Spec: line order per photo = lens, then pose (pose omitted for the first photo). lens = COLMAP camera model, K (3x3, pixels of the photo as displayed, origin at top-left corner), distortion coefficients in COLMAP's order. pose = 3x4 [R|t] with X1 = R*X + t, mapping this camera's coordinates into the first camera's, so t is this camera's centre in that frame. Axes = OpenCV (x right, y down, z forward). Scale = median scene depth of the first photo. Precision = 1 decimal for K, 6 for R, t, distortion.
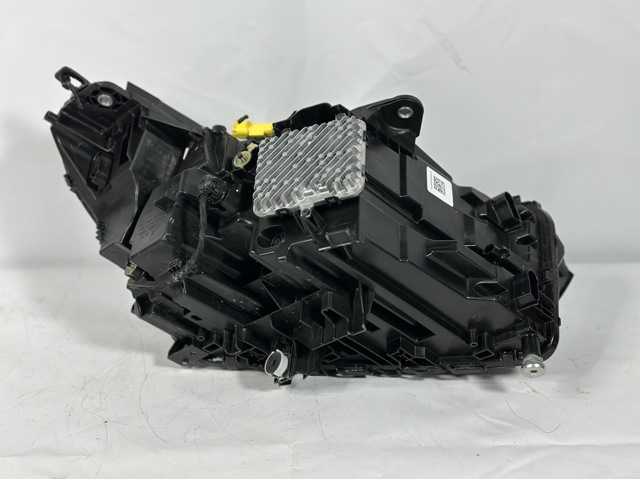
lens RADIAL K [[886.8, 0, 320.0], [0, 886.8, 239.5], [0, 0, 1]] dist [0.189789, -0.376330]
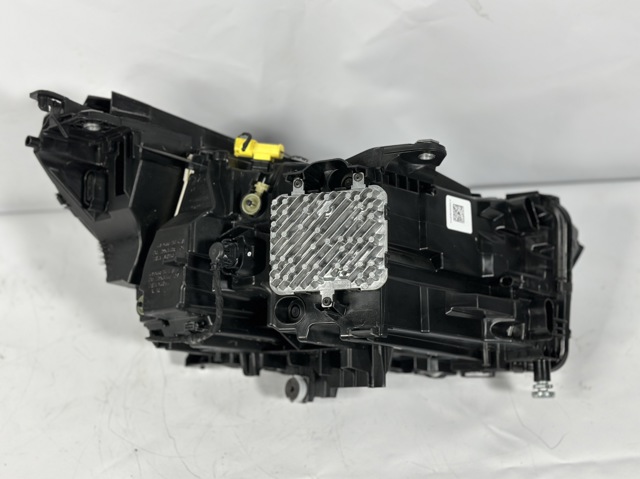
lens RADIAL K [[886.8, 0, 320.0], [0, 886.8, 239.5], [0, 0, 1]] dist [0.189789, -0.376330]
pose [[0.998735, -0.037671, 0.033300, -0.047005], [0.020453, 0.909424, 0.415366, -0.437343], [-0.045931, -0.414160, 0.909045, 0.130649]]
